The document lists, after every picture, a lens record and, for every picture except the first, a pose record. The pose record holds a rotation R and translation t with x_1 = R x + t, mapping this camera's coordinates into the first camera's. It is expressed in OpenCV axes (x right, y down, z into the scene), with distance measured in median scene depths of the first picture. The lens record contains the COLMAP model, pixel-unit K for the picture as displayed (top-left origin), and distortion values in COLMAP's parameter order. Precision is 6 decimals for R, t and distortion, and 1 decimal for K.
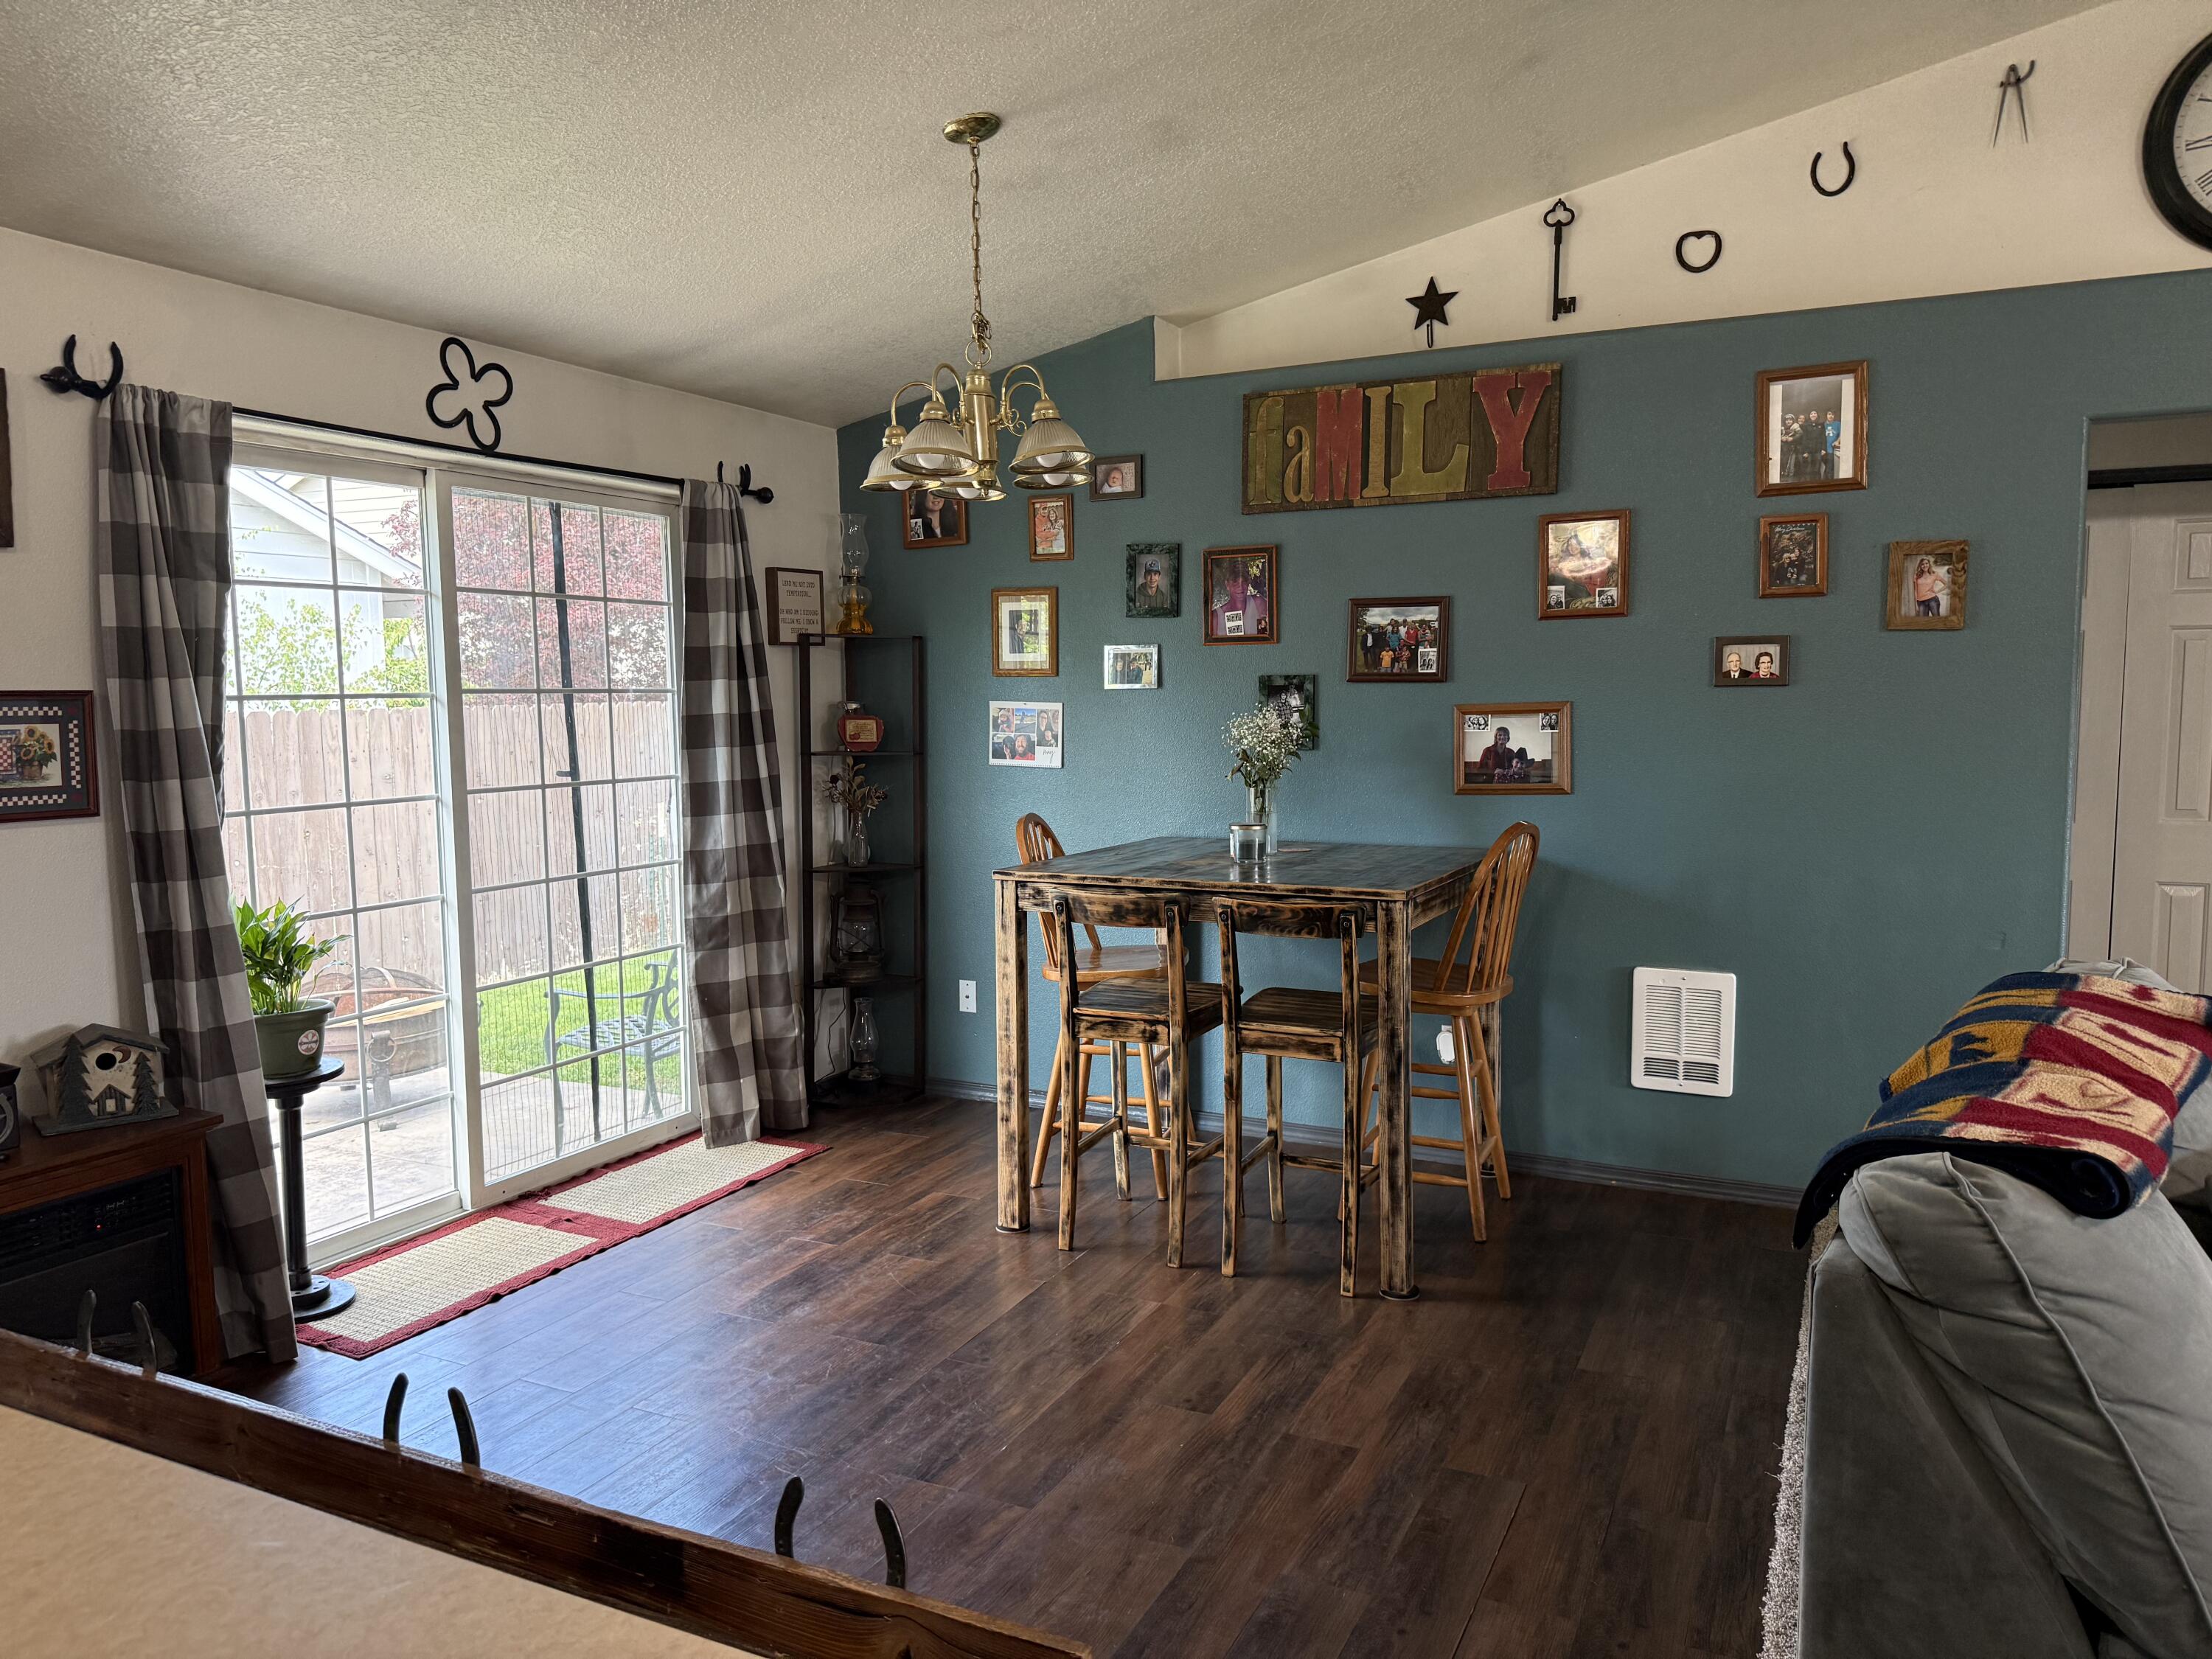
lens RADIAL K [[1555.7, 0, 1110.2], [0, 1555.7, 836.6], [0, 0, 1]] dist [0.060352, -0.080020]
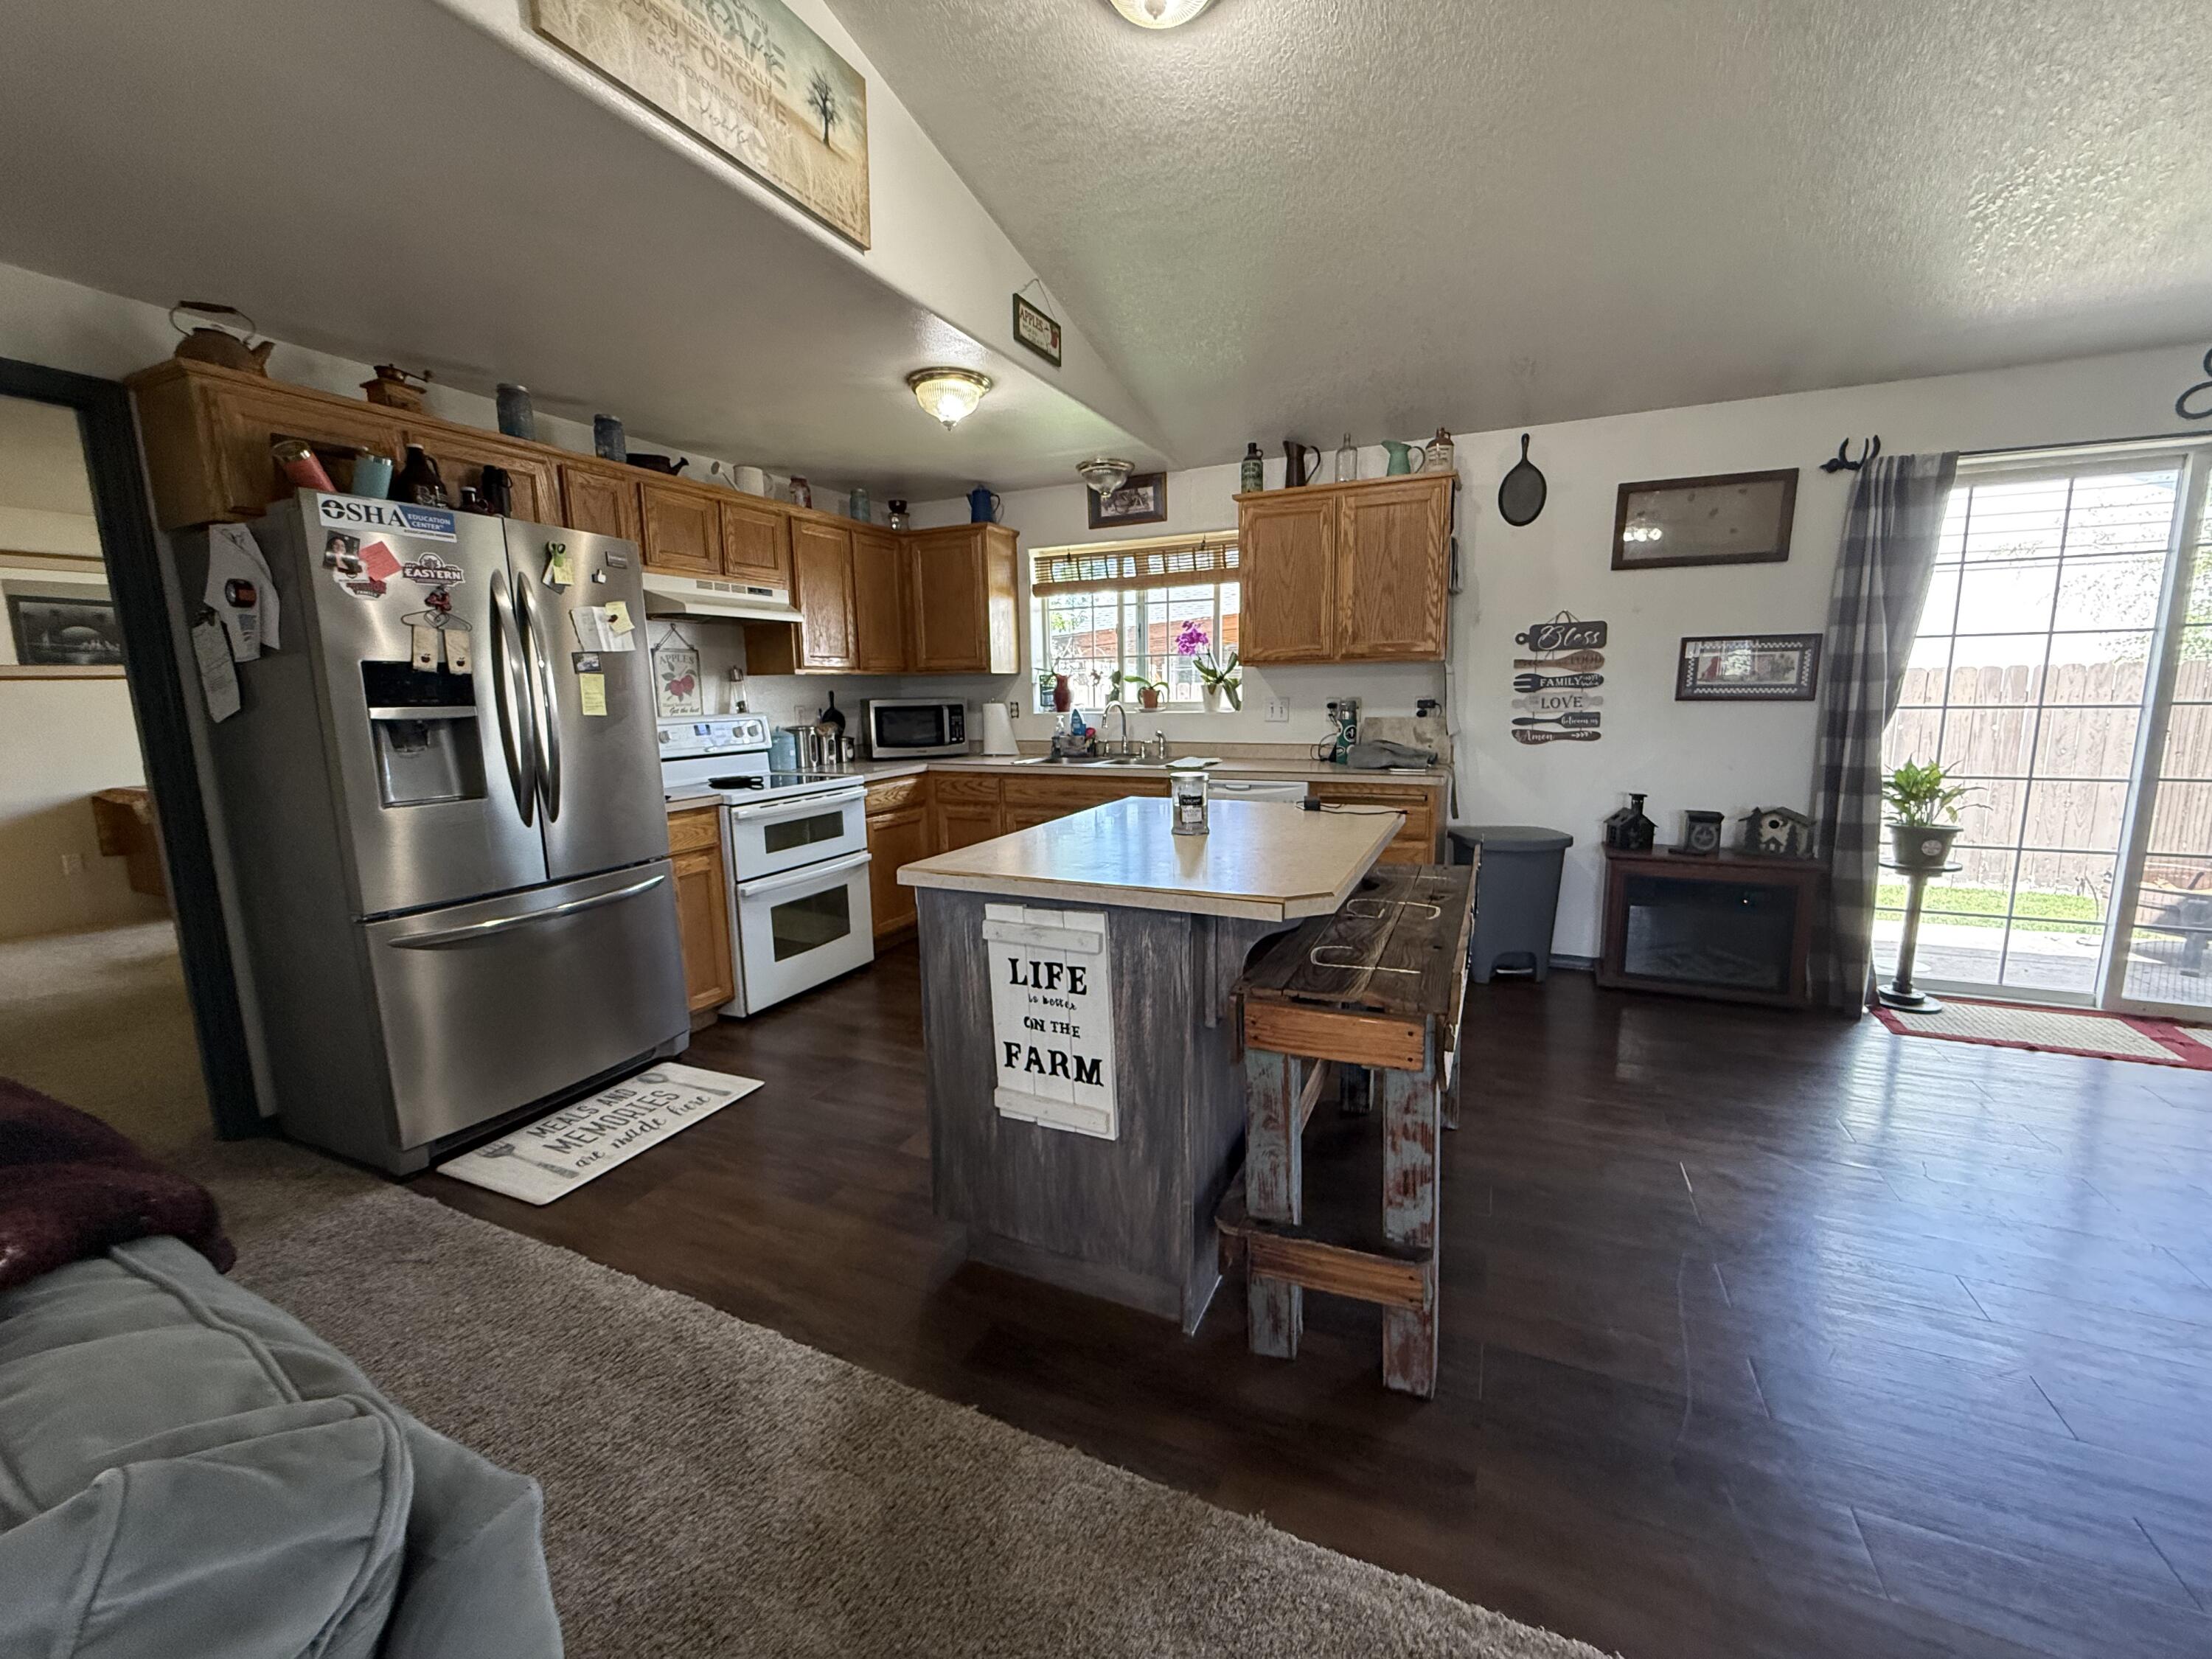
lens RADIAL K [[883.1, 0, 1100.1], [0, 883.1, 824.7], [0, 0, 1]] dist [0.004468, -0.001787]
pose [[0.024256, 0.163037, -0.986322, 0.329824], [-0.077048, 0.983982, 0.160756, 0.022885], [0.996732, 0.072095, 0.036429, 0.090174]]
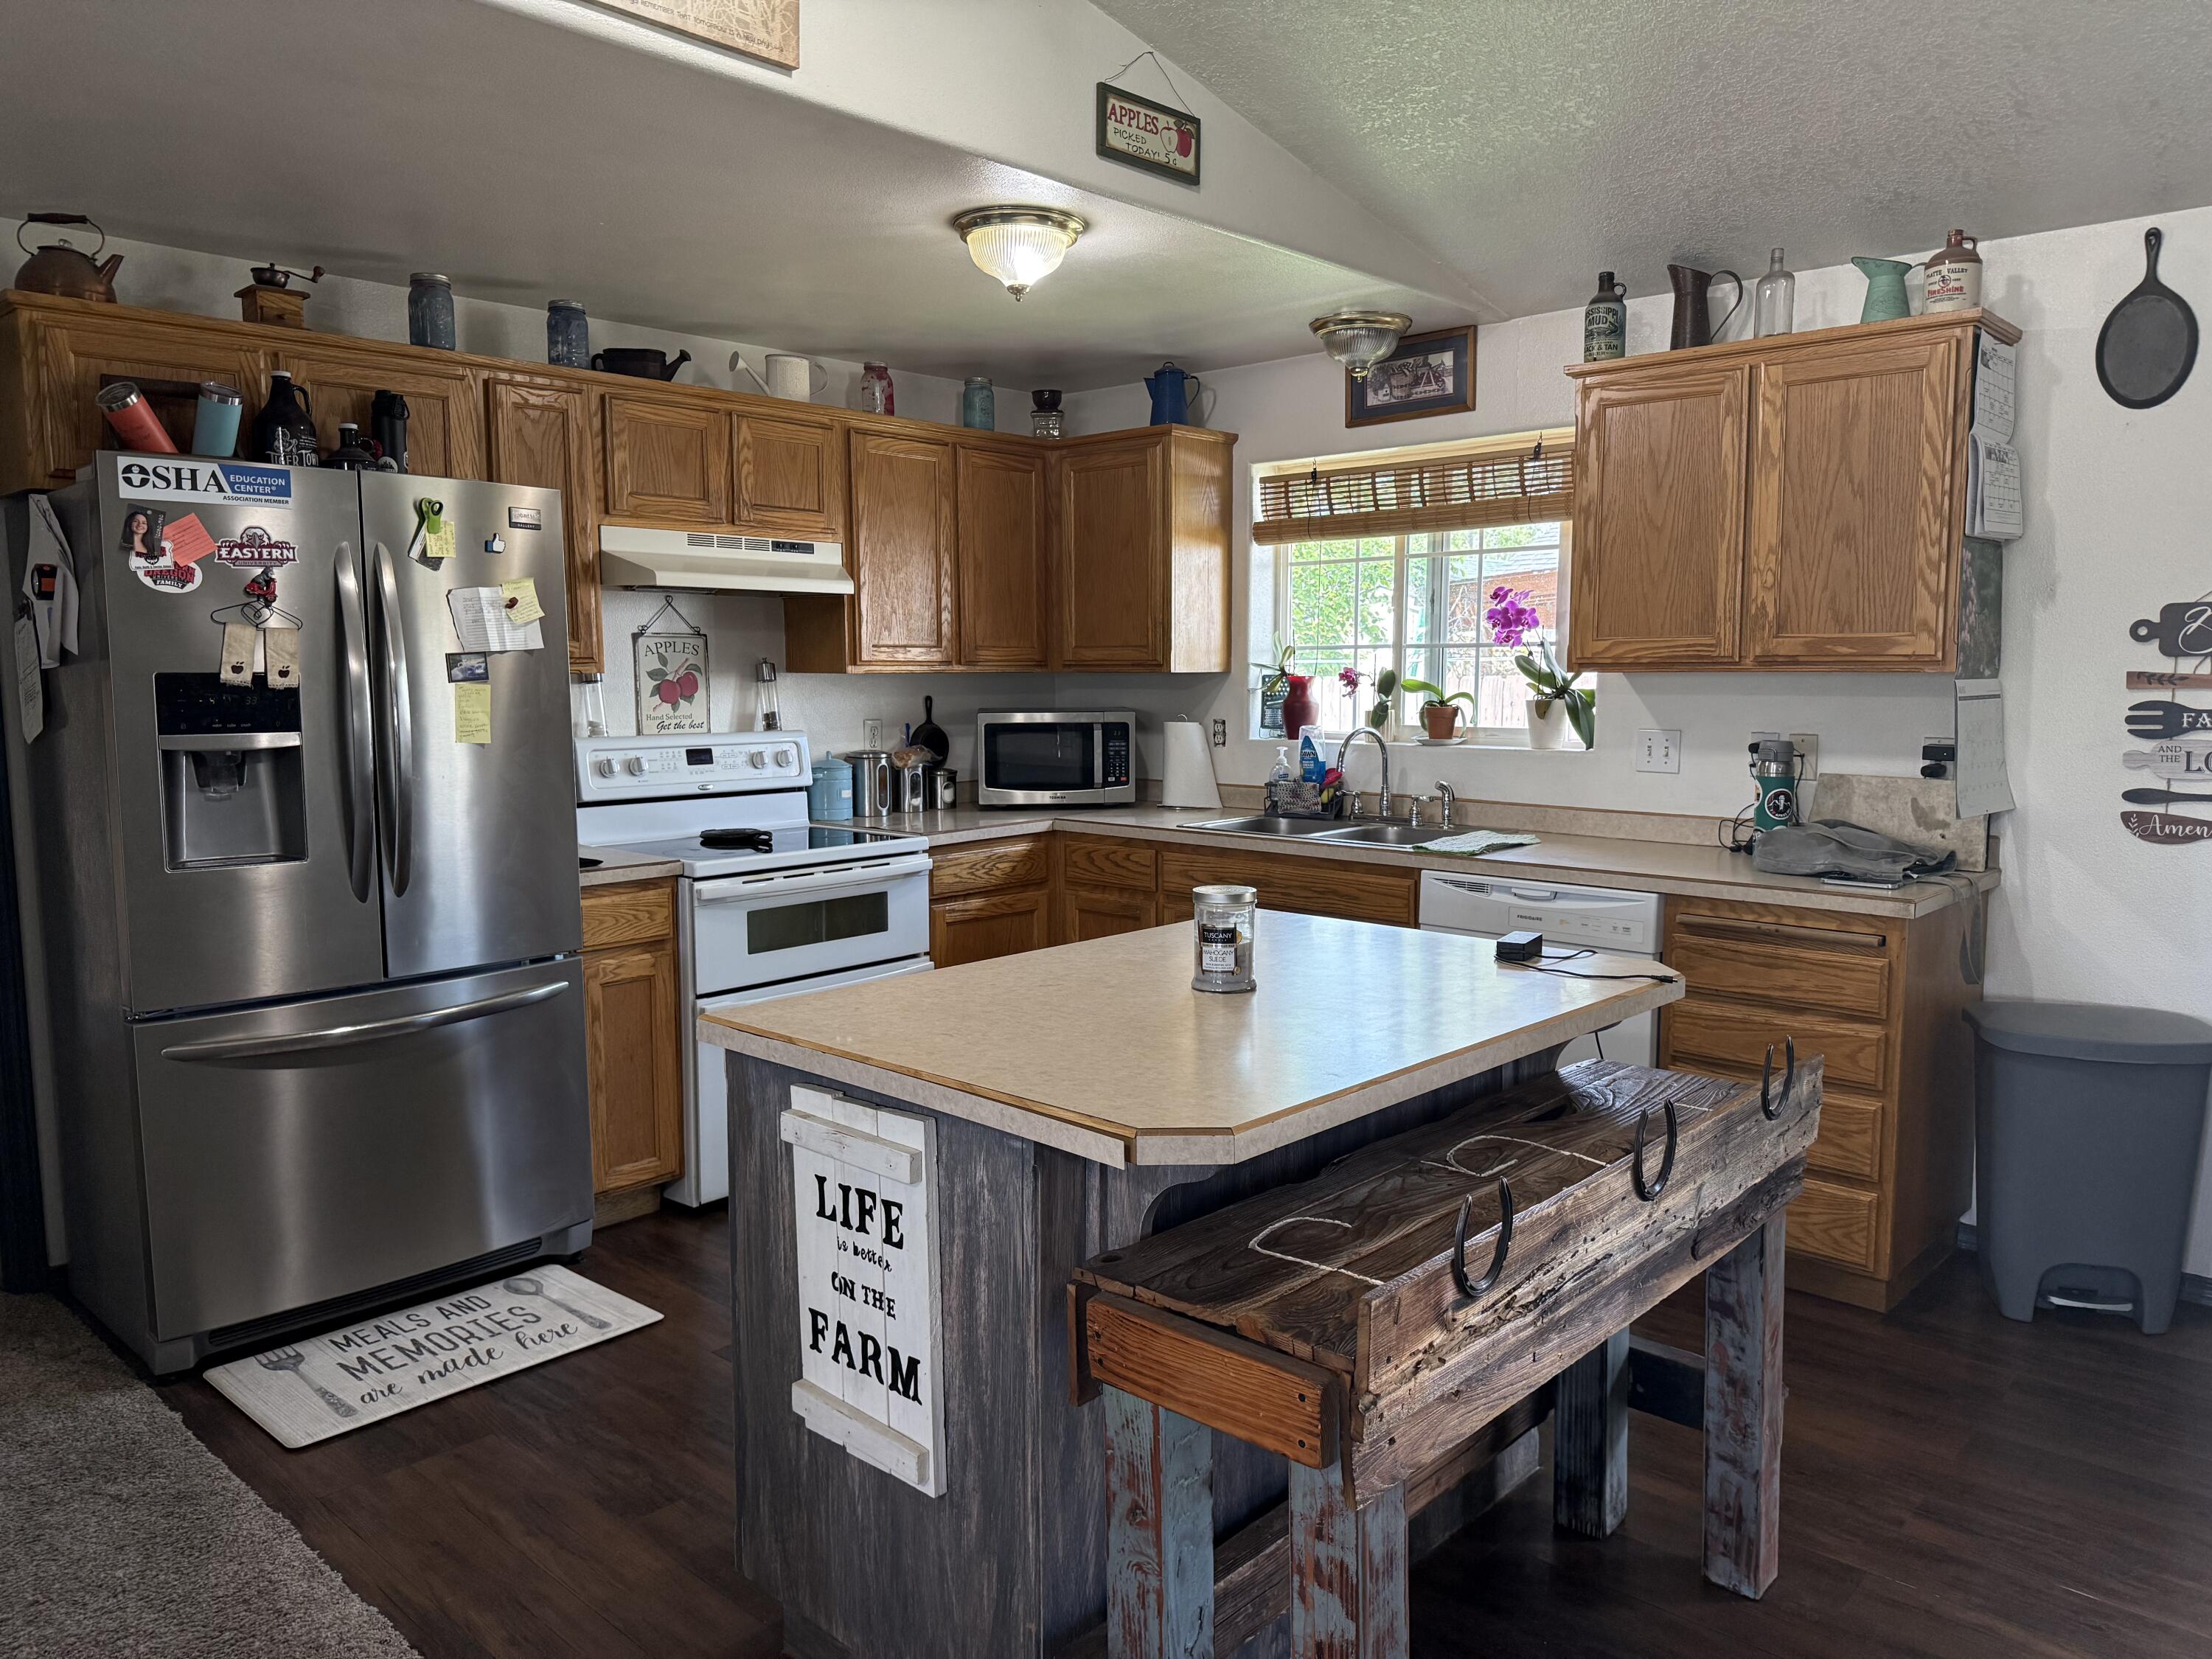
lens RADIAL K [[1555.7, 0, 1118.3], [0, 1555.7, 823.3], [0, 0, 1]] dist [0.060352, -0.080020]
pose [[-0.282712, 0.110146, -0.952860, 0.337198], [-0.086178, 0.986451, 0.139598, -0.024728], [0.955326, 0.121582, -0.269389, 0.278100]]
